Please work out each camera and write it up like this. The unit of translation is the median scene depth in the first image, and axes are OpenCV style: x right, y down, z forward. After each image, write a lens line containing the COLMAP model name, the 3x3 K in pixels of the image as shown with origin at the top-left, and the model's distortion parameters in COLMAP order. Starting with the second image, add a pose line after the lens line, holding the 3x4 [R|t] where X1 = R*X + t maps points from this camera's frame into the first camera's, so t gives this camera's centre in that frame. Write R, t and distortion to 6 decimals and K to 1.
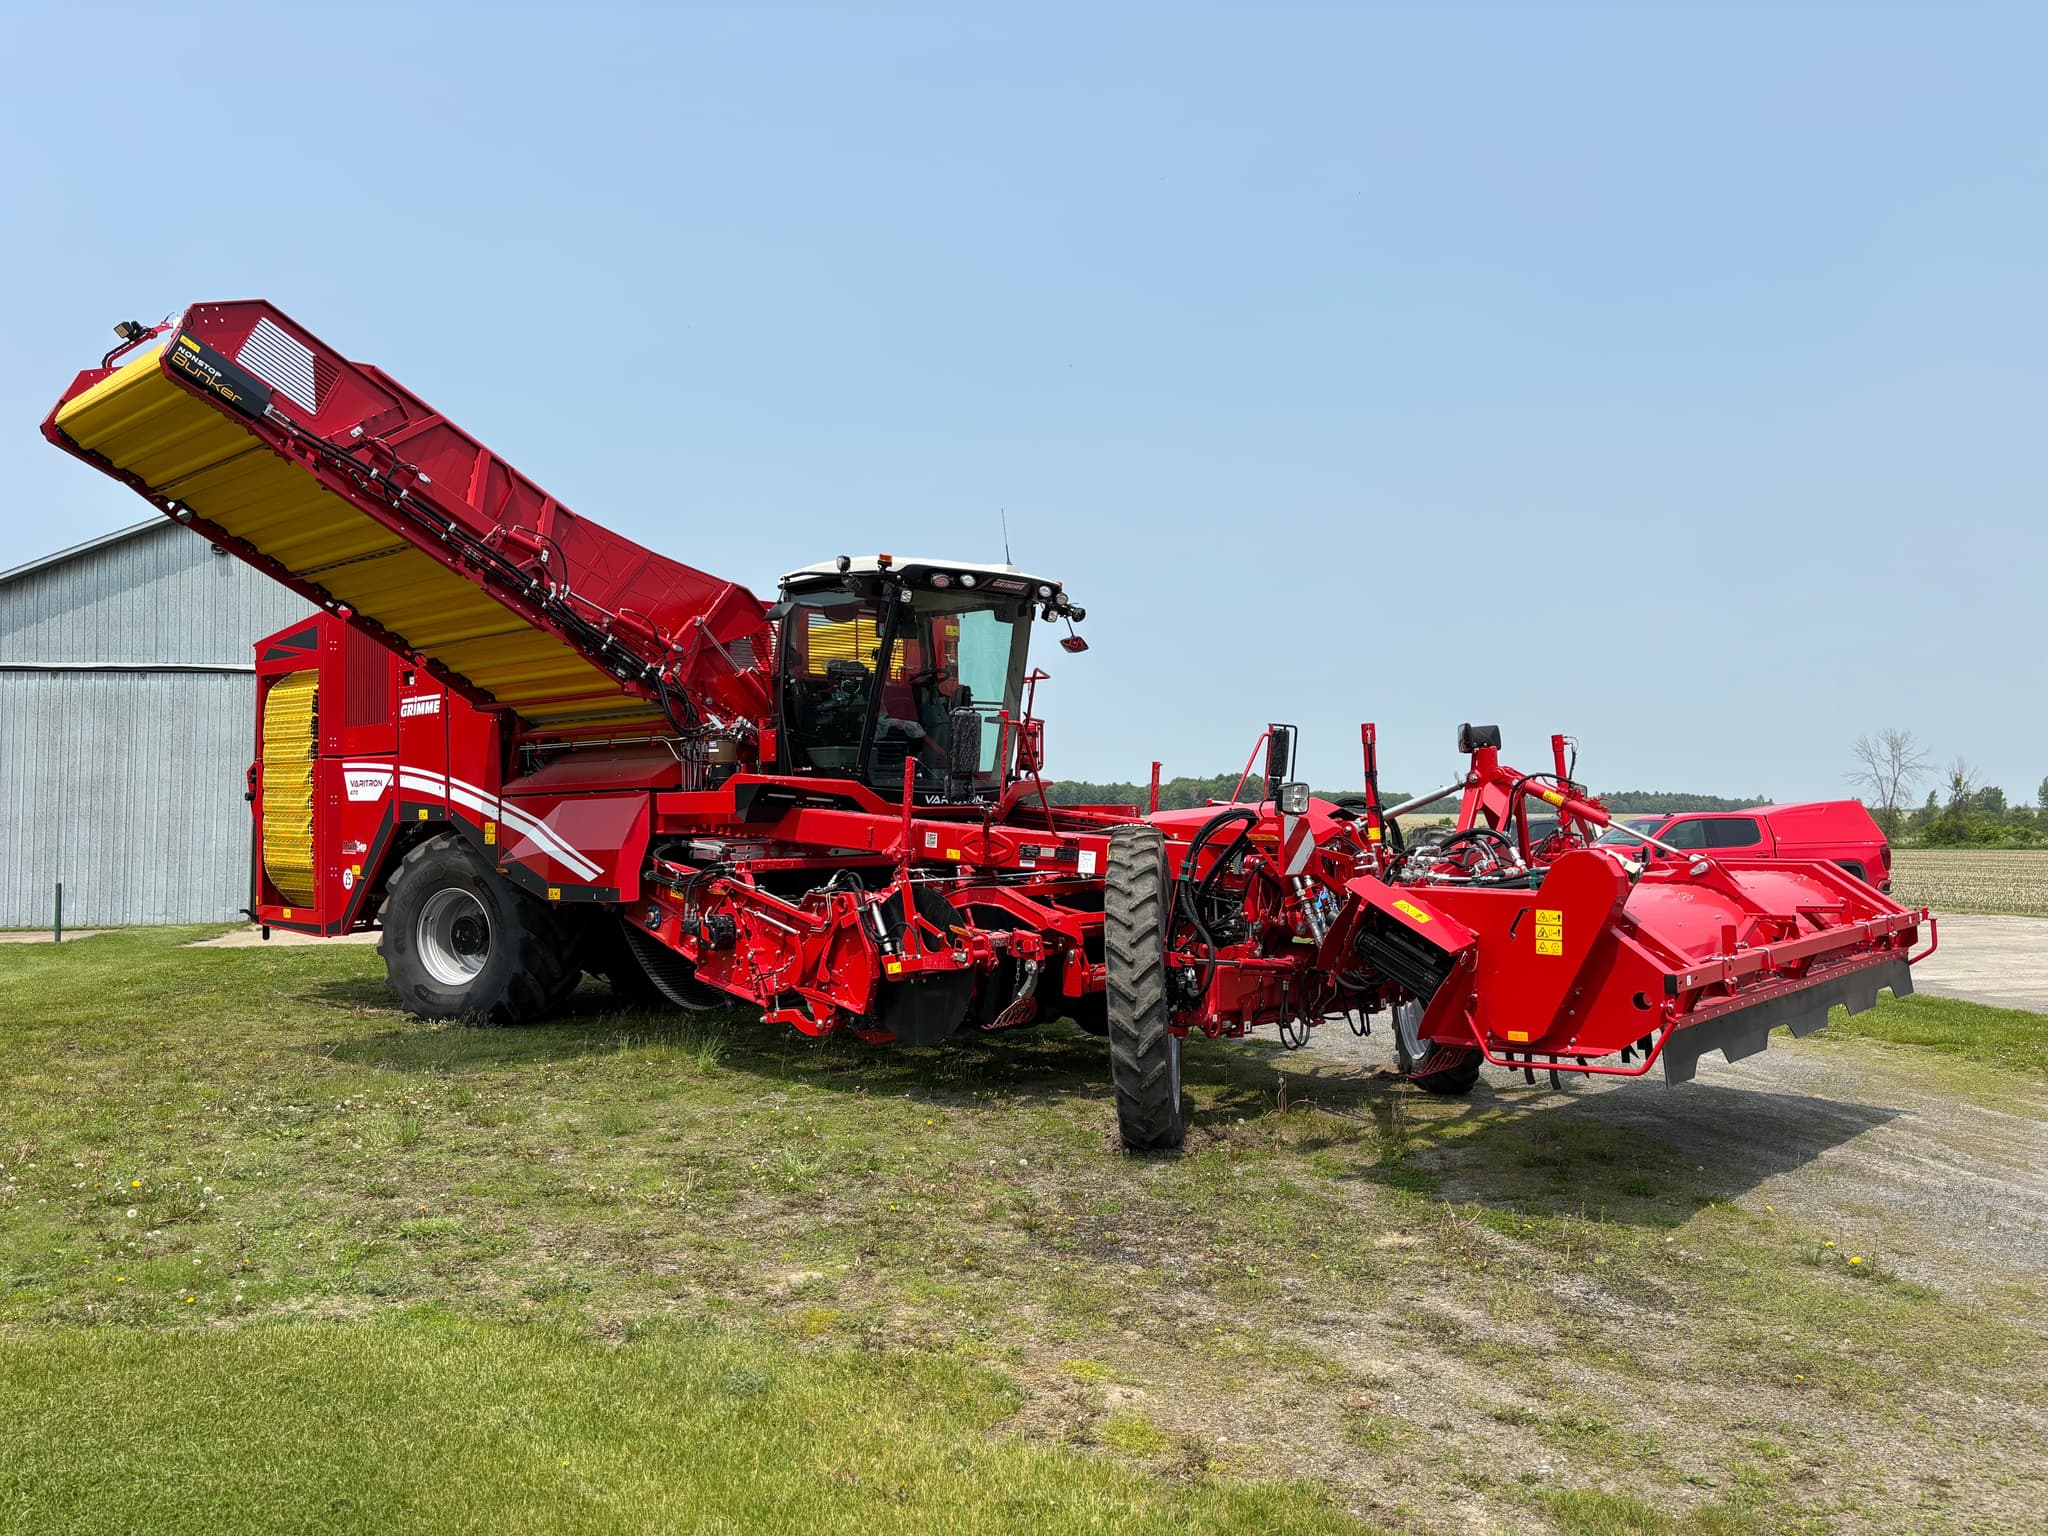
lens RADIAL K [[1501.5, 0, 1006.7], [0, 1501.5, 778.6], [0, 0, 1]] dist [0.017515, 0.010684]
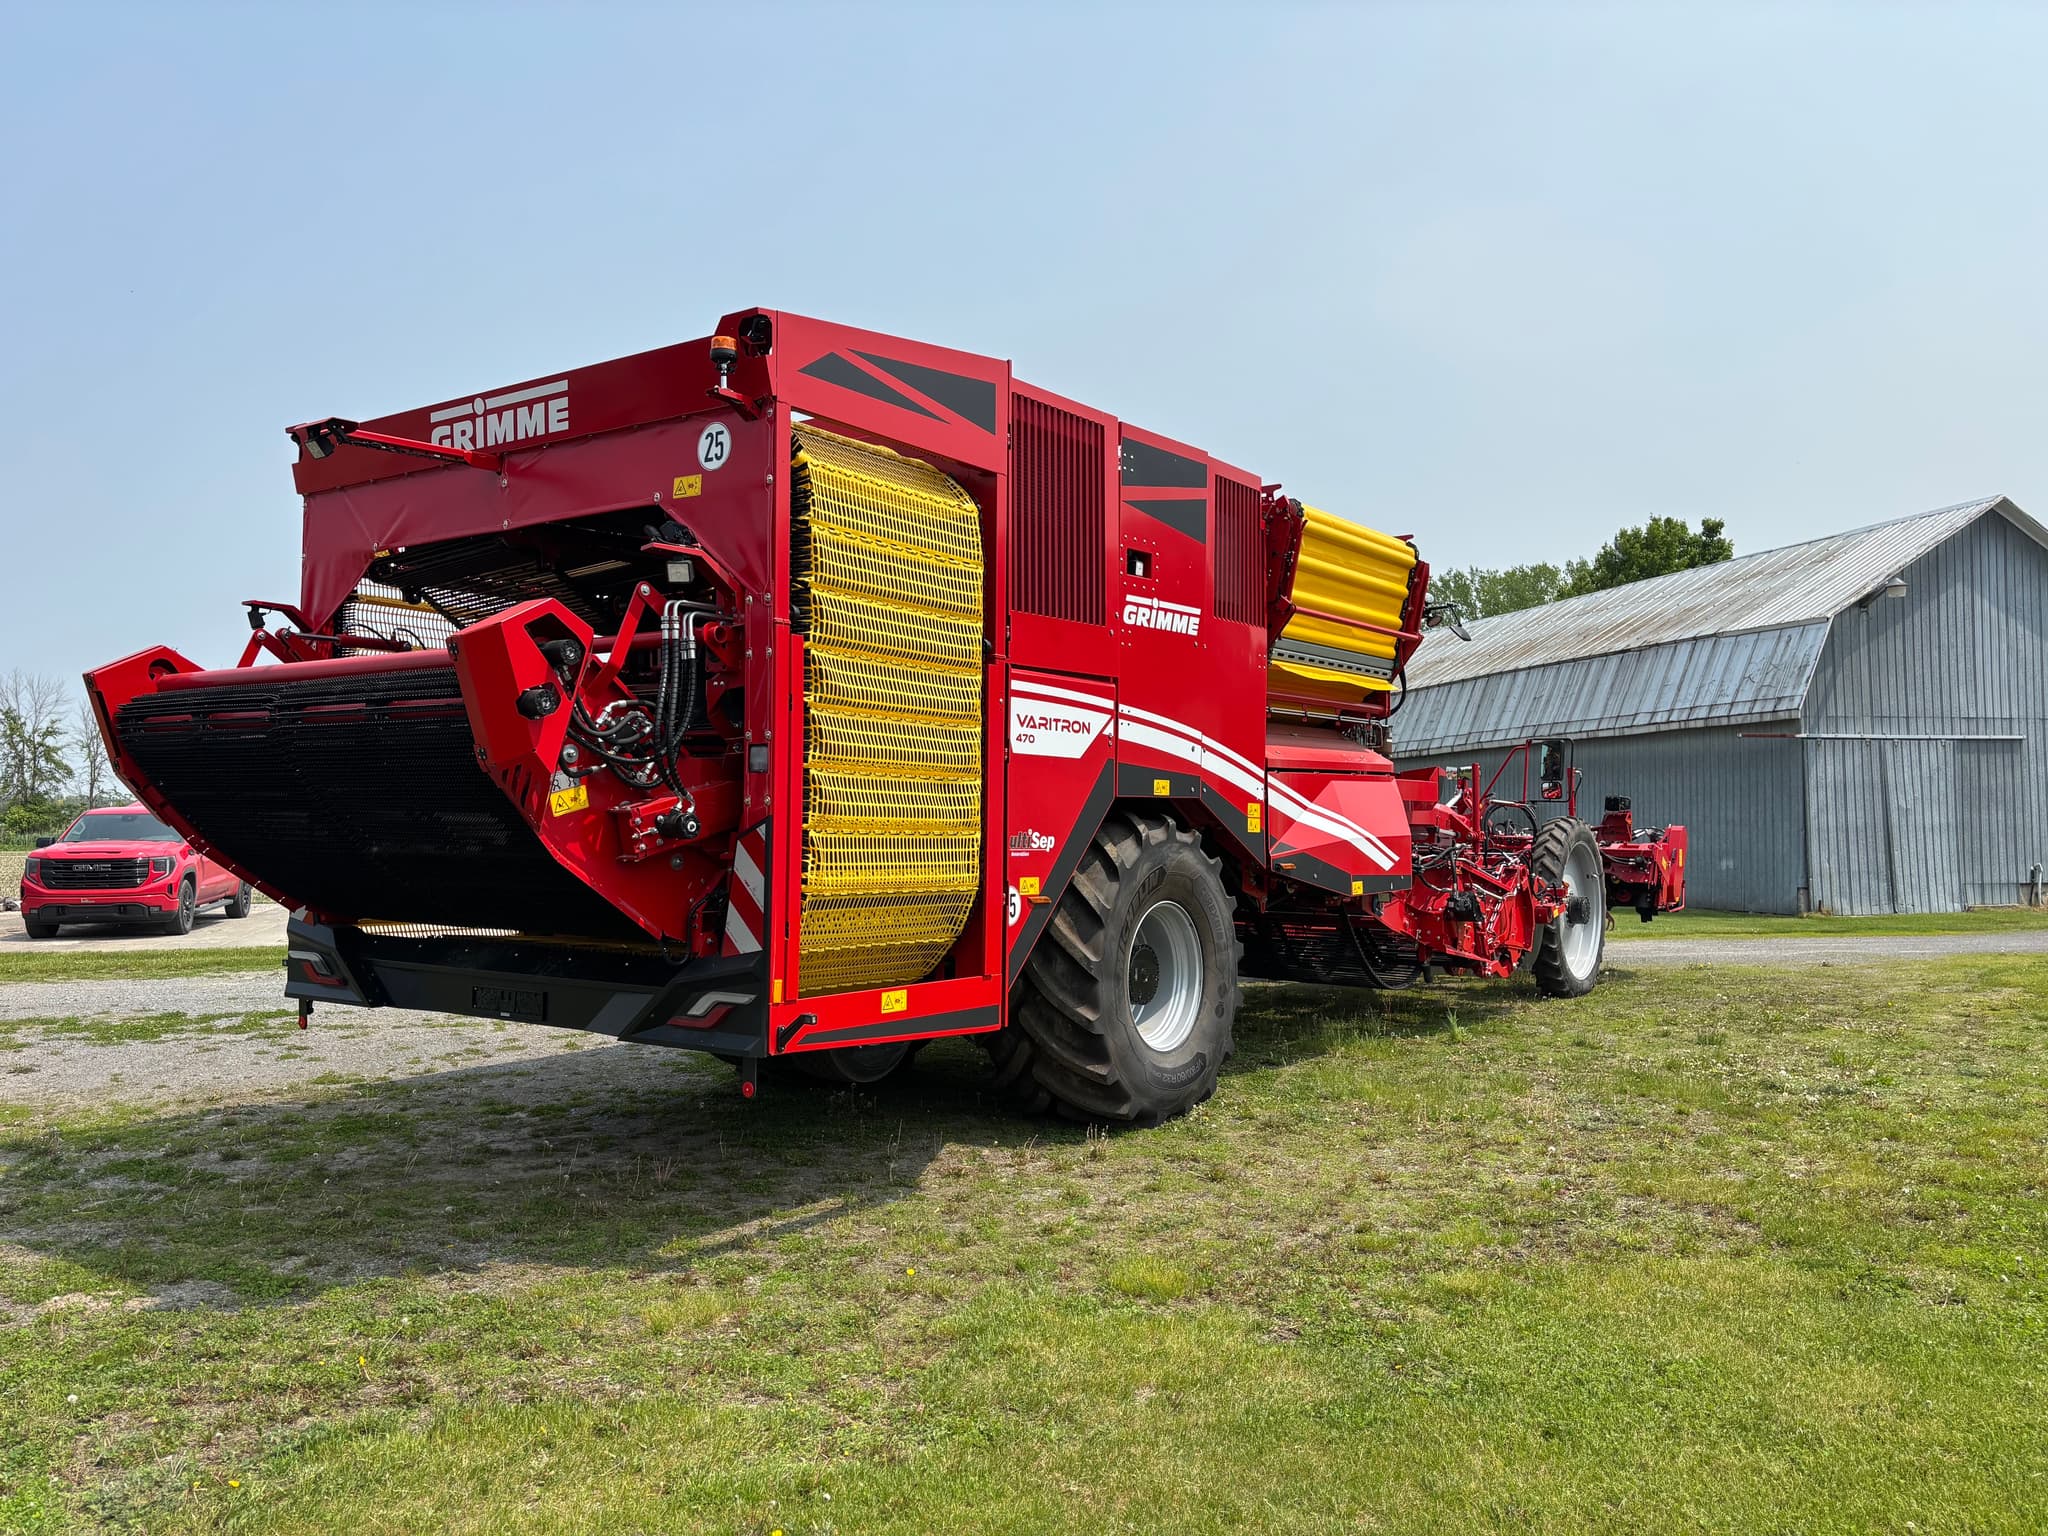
lens RADIAL K [[1566.3, 0, 1032.8], [0, 1566.3, 745.1], [0, 0, 1]] dist [0.005706, -0.038281]
pose [[-0.119171, 0.044652, 0.991869, -1.131206], [-0.042797, 0.997829, -0.050062, 0.045185], [-0.991951, -0.048415, -0.117001, 1.233357]]
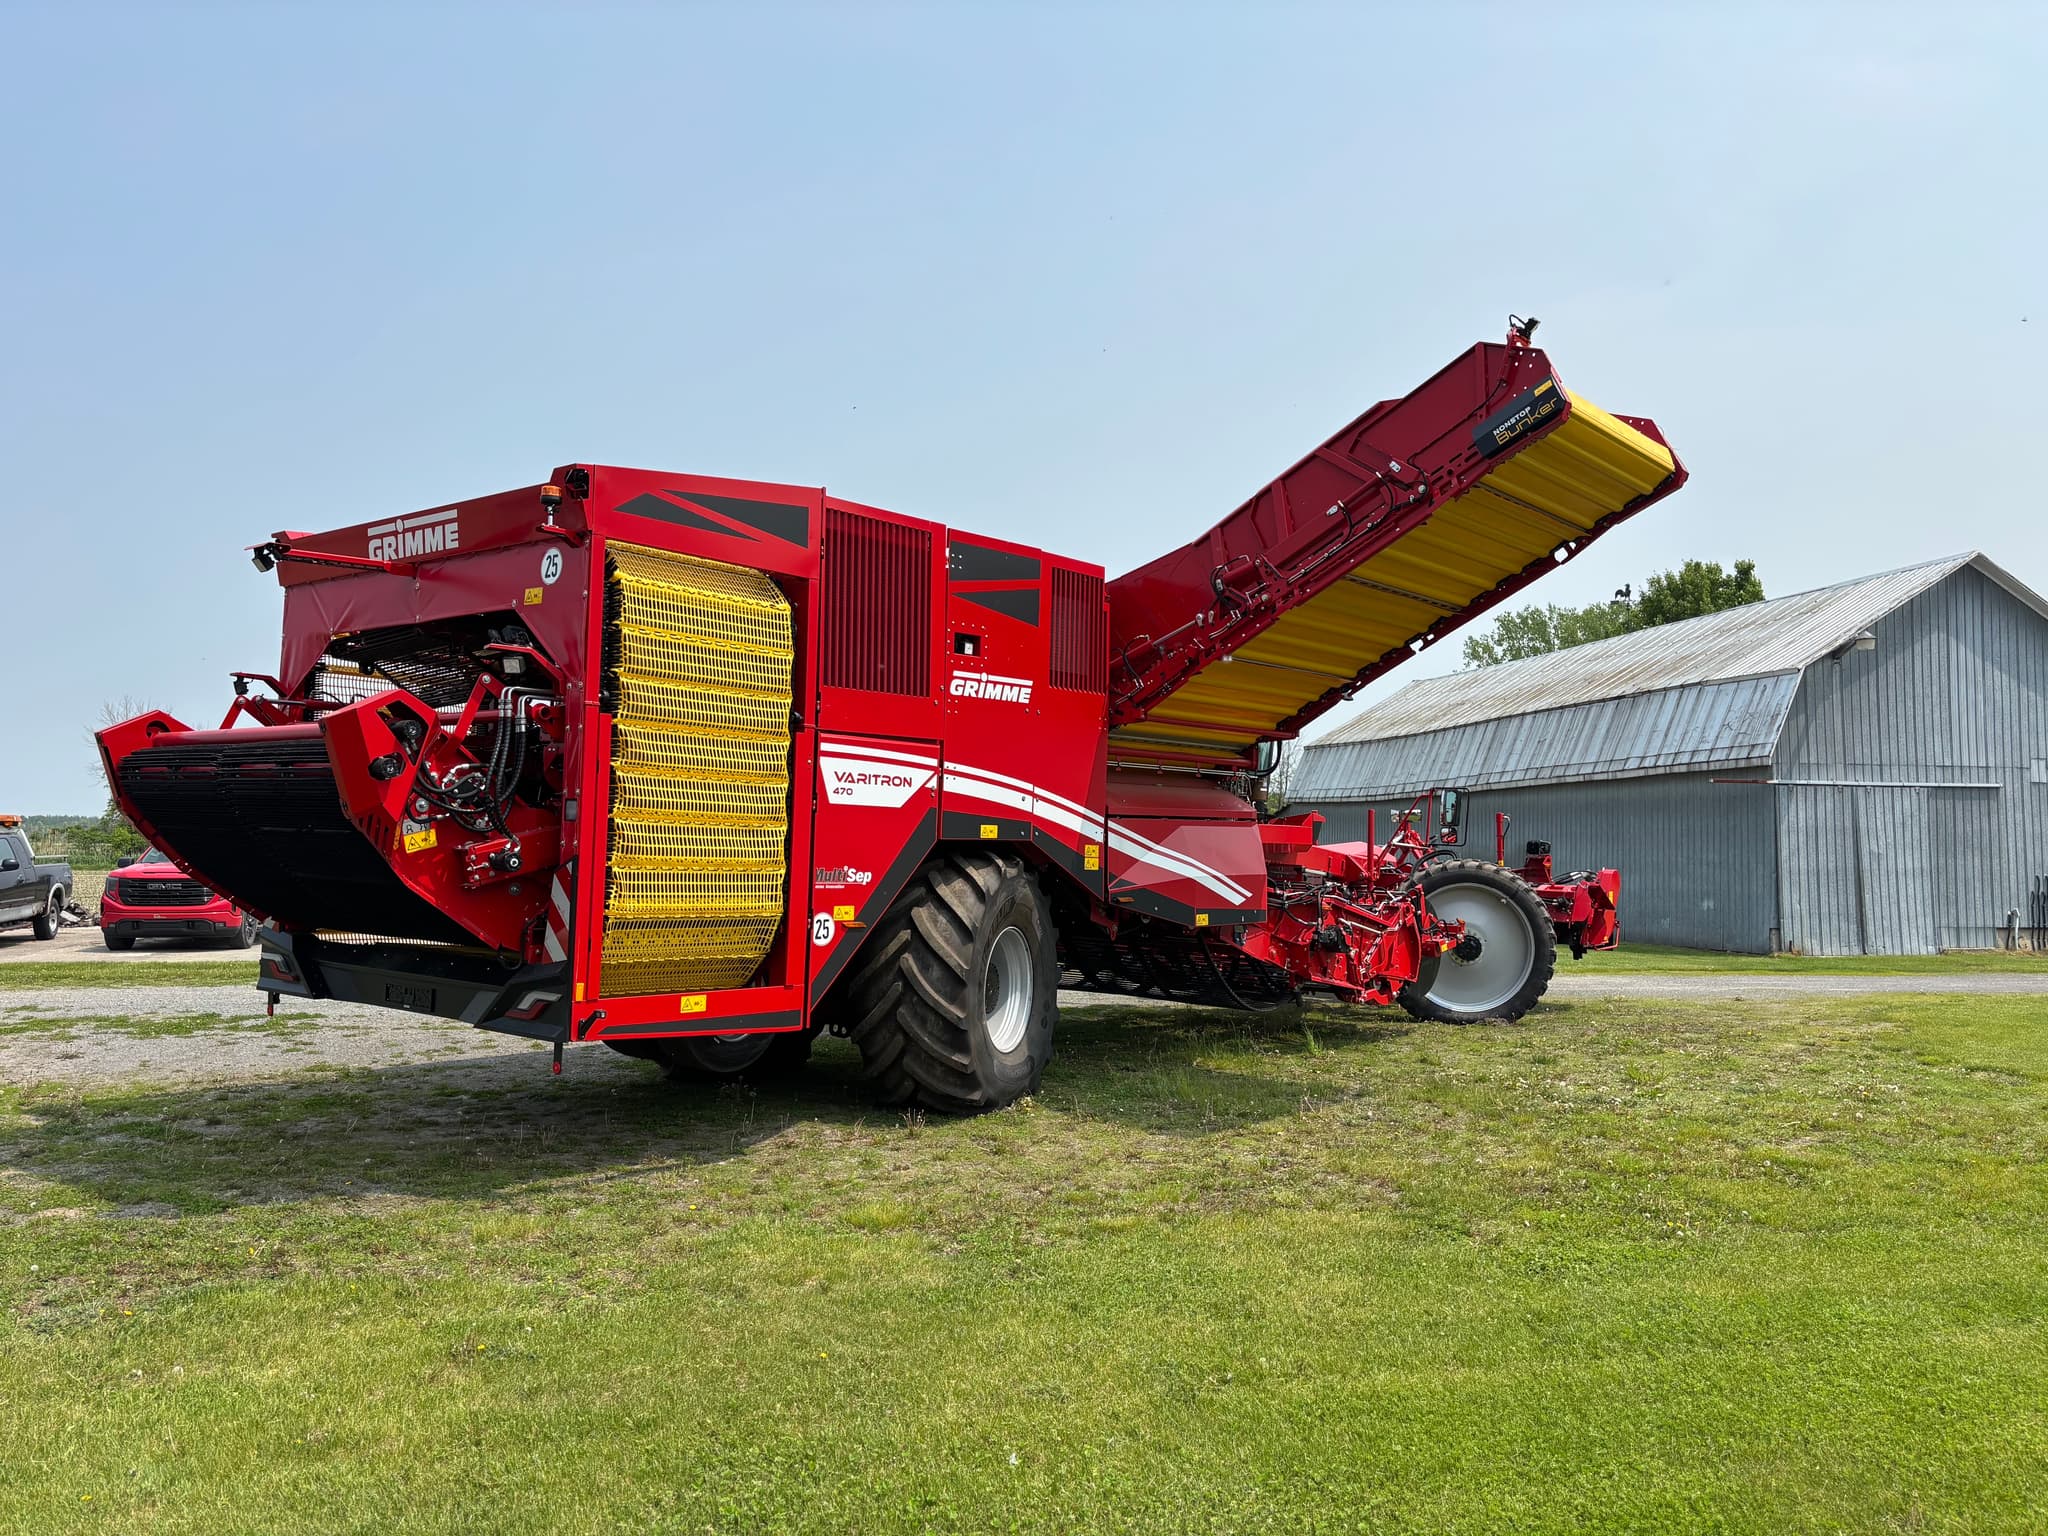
lens RADIAL K [[1569.9, 0, 1060.9], [0, 1569.9, 720.0], [0, 0, 1]] dist [-0.010562, 0.008253]
pose [[-0.062875, 0.078502, 0.994929, -1.279283], [-0.055399, 0.995090, -0.082016, 0.033369], [-0.996483, -0.060275, -0.058217, 1.103558]]
